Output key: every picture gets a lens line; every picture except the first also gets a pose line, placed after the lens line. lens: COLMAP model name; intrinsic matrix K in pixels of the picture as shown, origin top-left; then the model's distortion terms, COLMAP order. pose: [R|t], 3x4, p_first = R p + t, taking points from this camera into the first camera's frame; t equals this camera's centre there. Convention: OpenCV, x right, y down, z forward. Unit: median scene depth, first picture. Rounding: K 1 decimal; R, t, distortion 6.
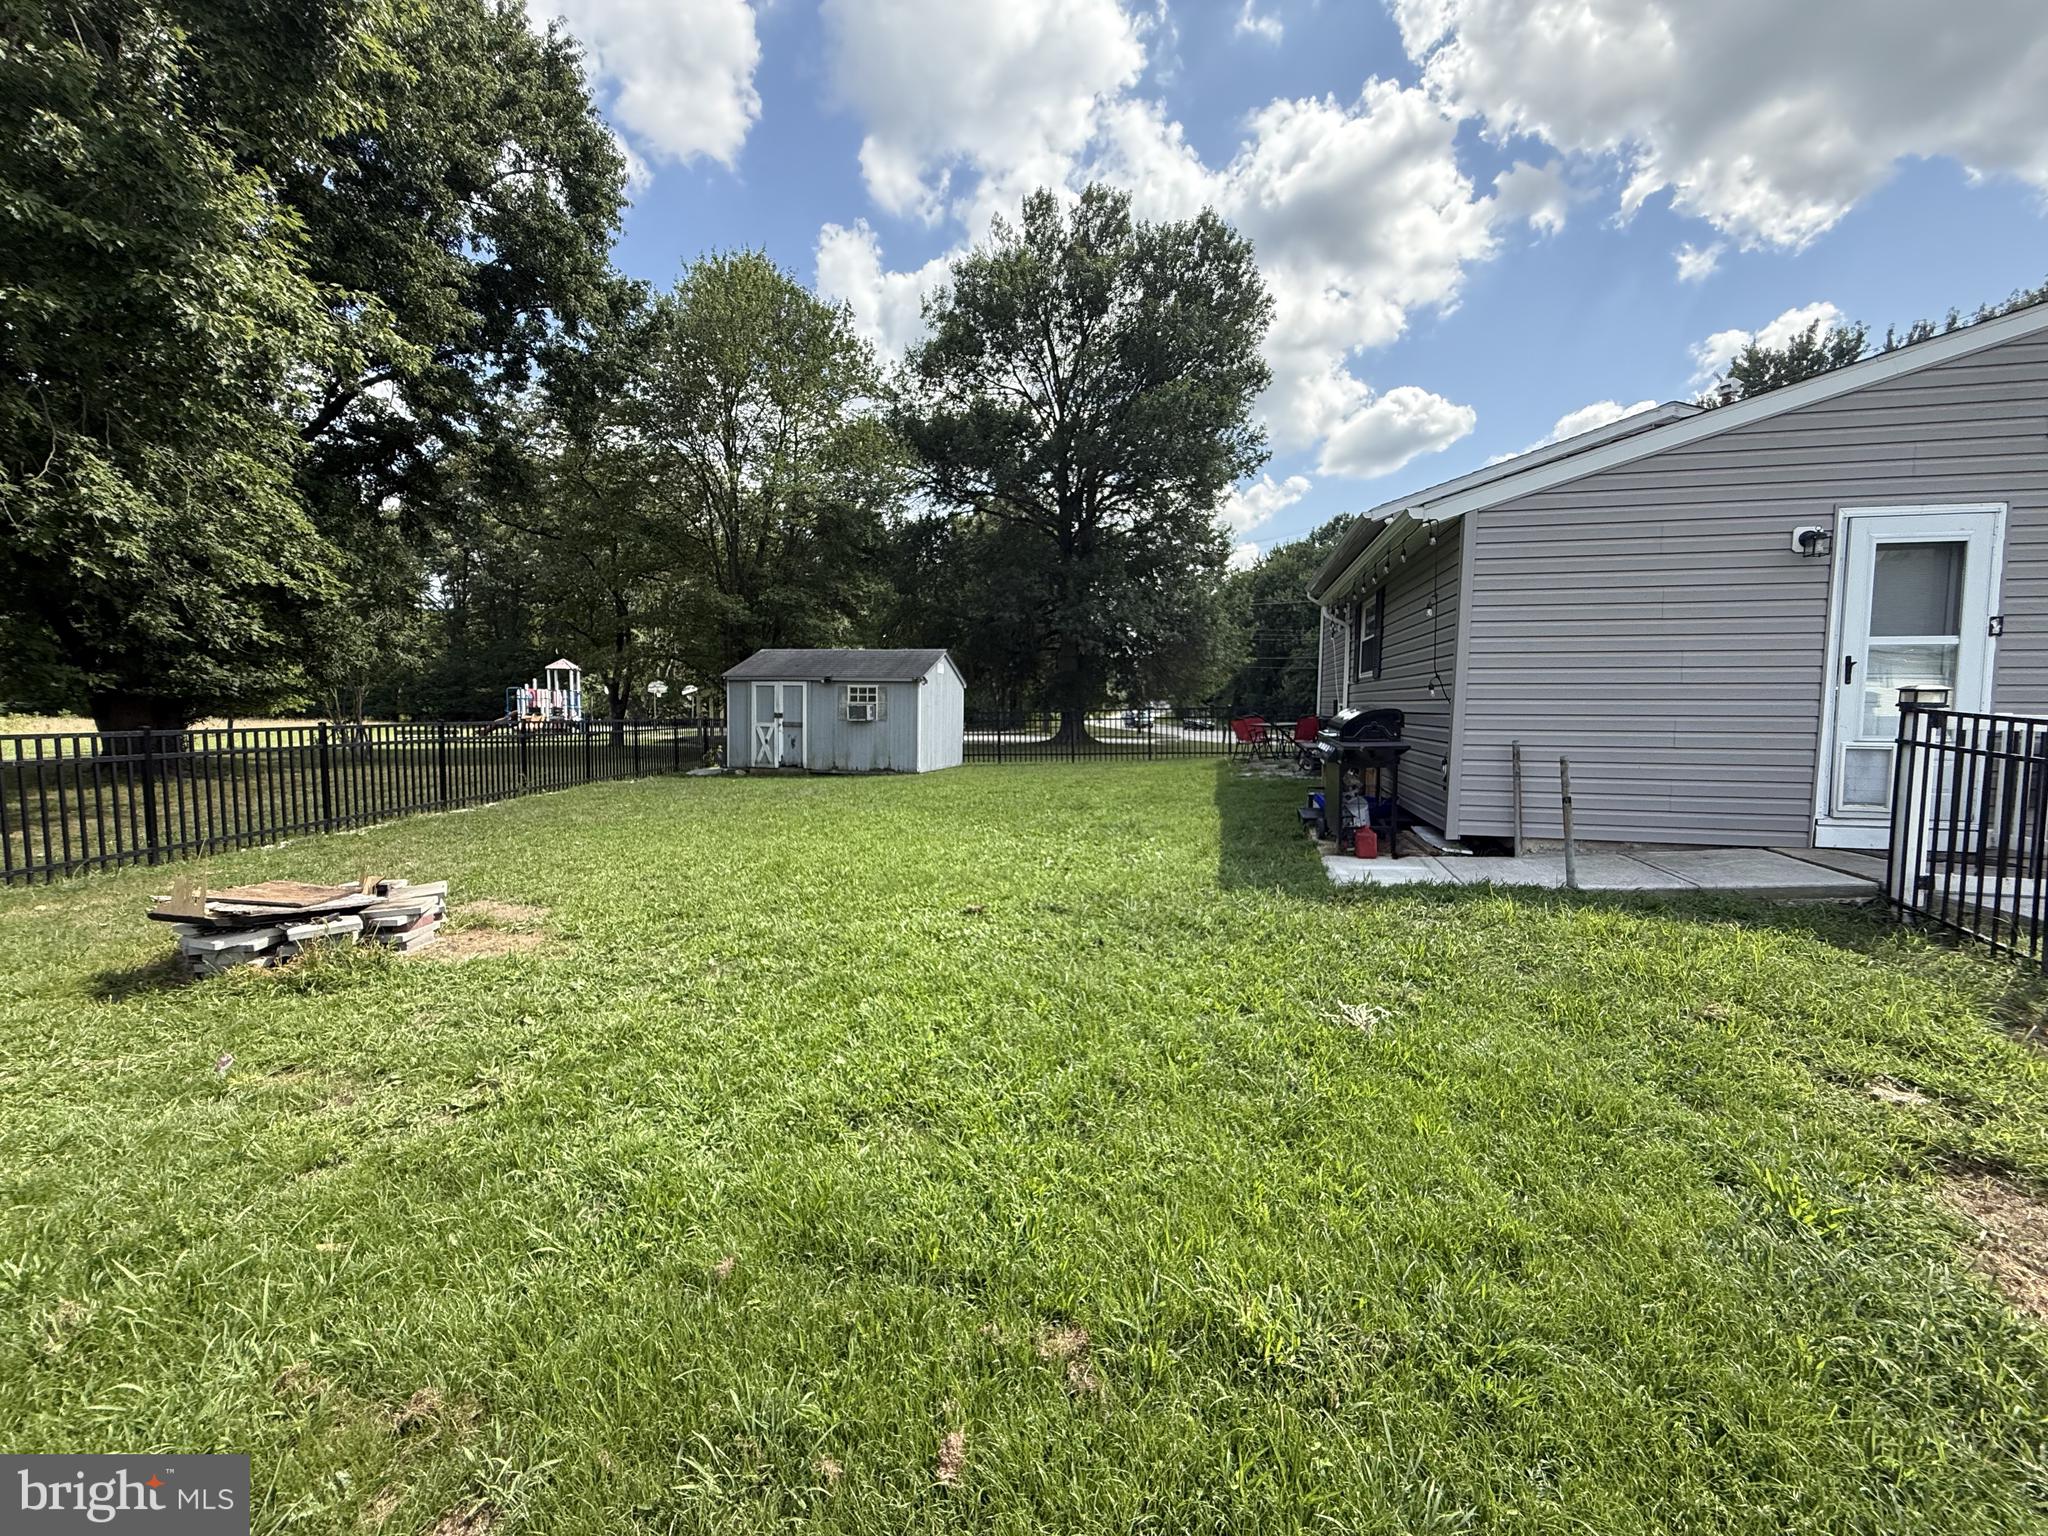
lens RADIAL K [[816.0, 0, 1023.5], [0, 816.0, 765.6], [0, 0, 1]] dist [-0.001967, 0.000868]
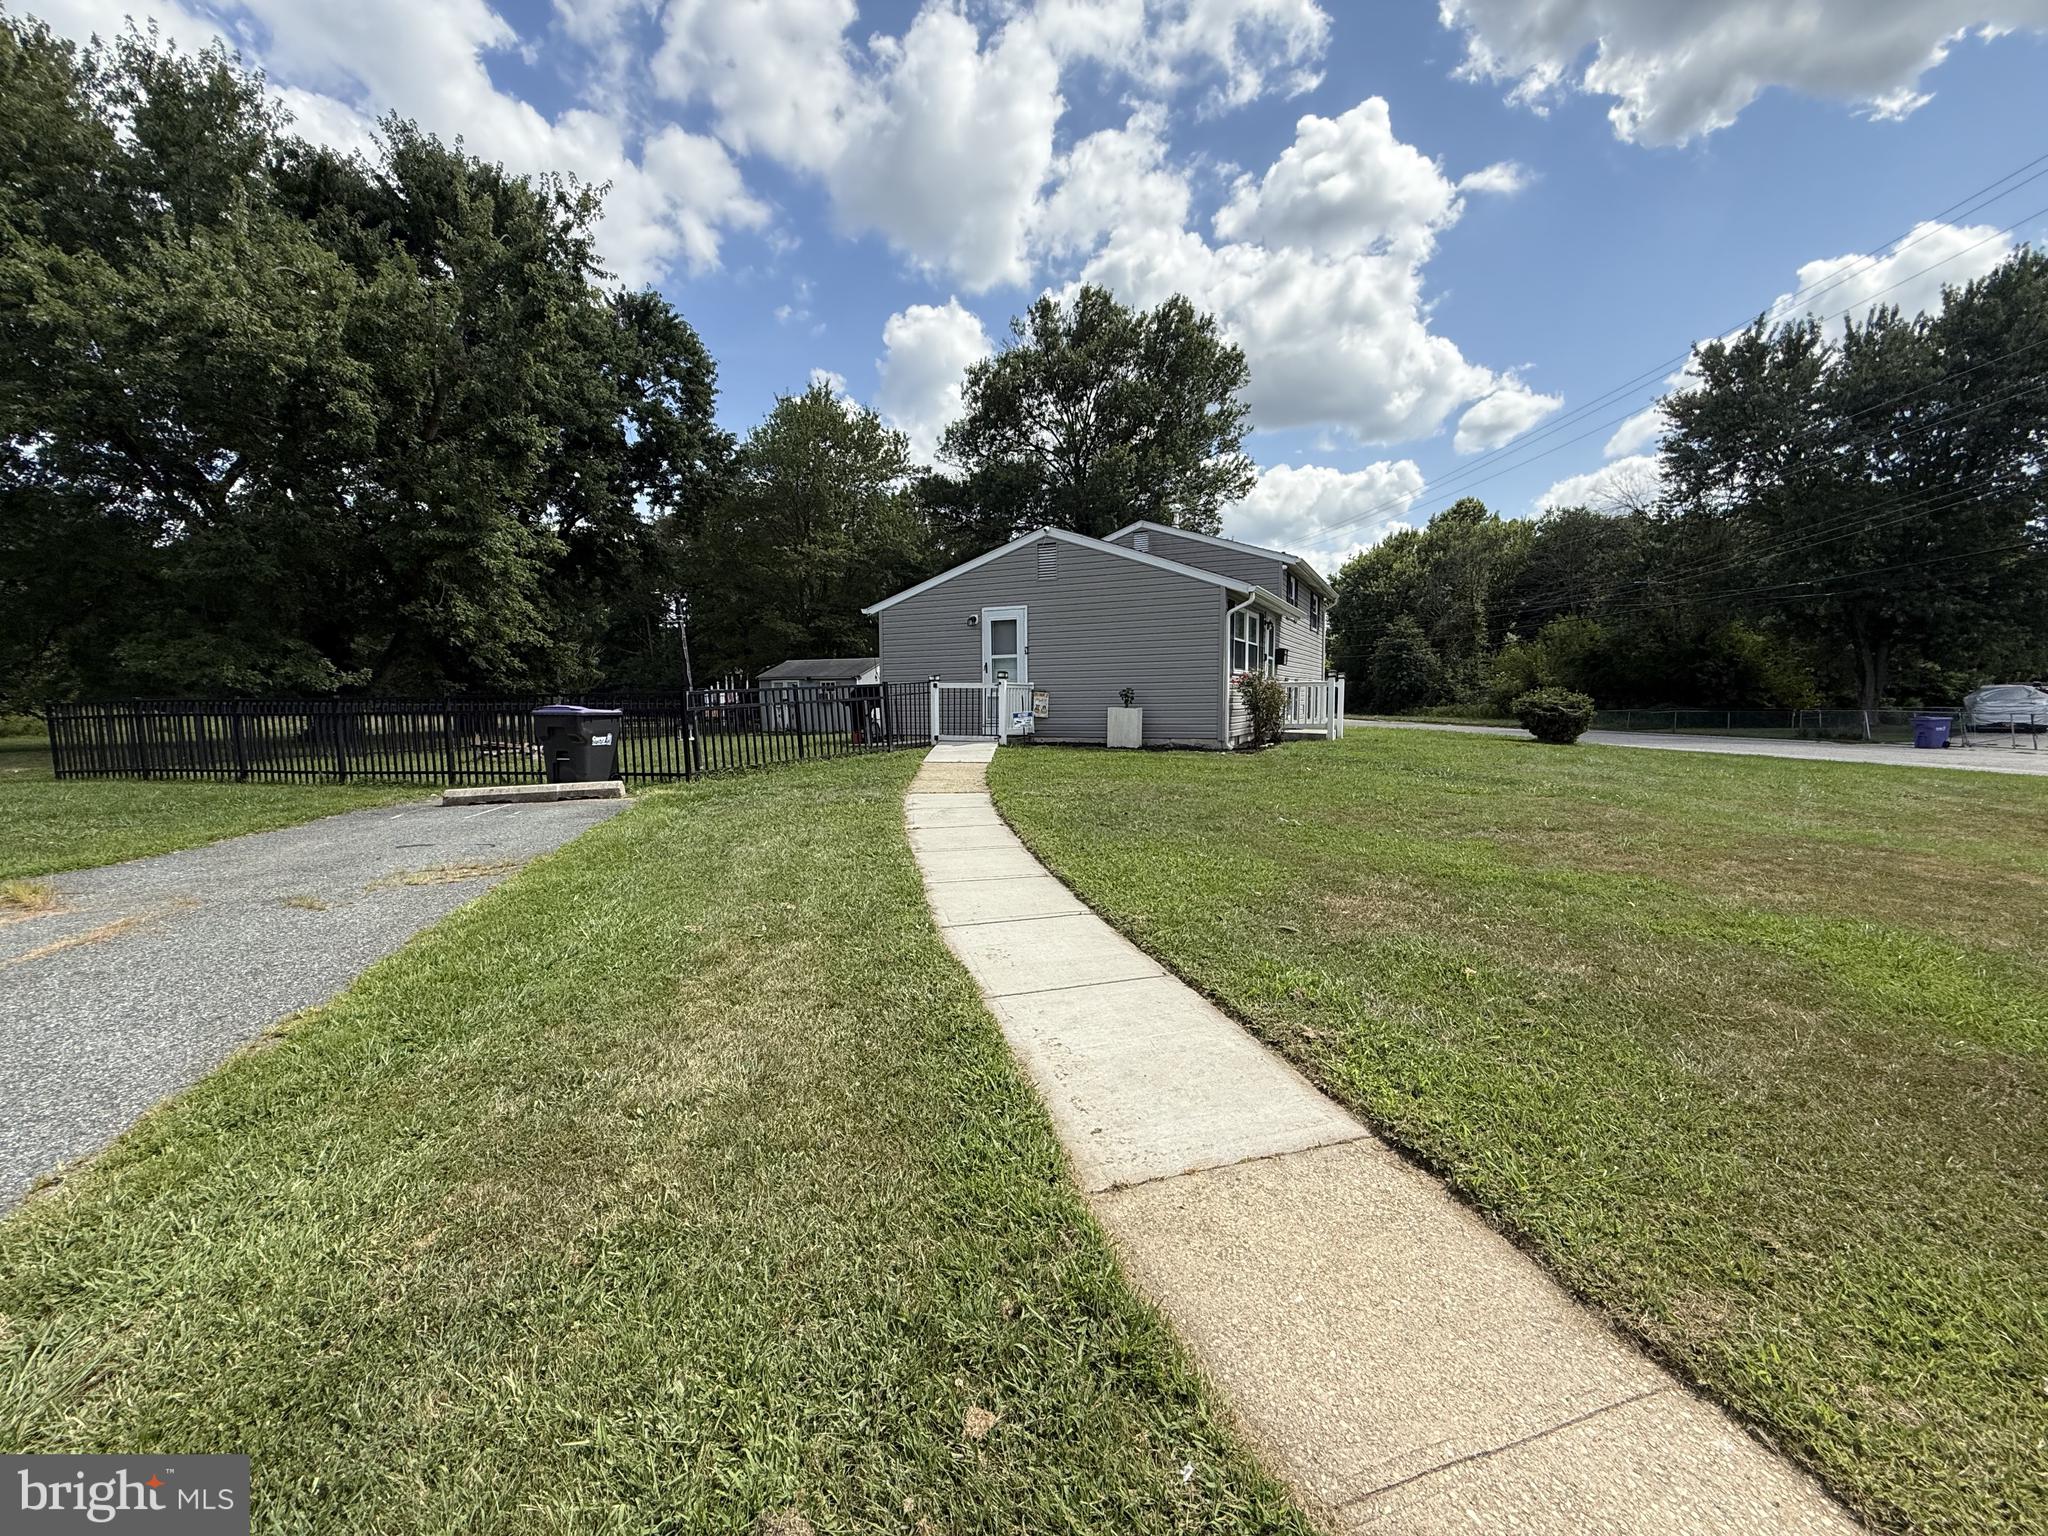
lens RADIAL K [[816.0, 0, 1023.5], [0, 816.0, 765.6], [0, 0, 1]] dist [-0.001967, 0.000868]
pose [[0.969447, 0.003651, -0.245272, 0.592430], [-0.002242, 0.999979, 0.006022, 0.060861], [0.245289, -0.005288, 0.969436, -0.511080]]
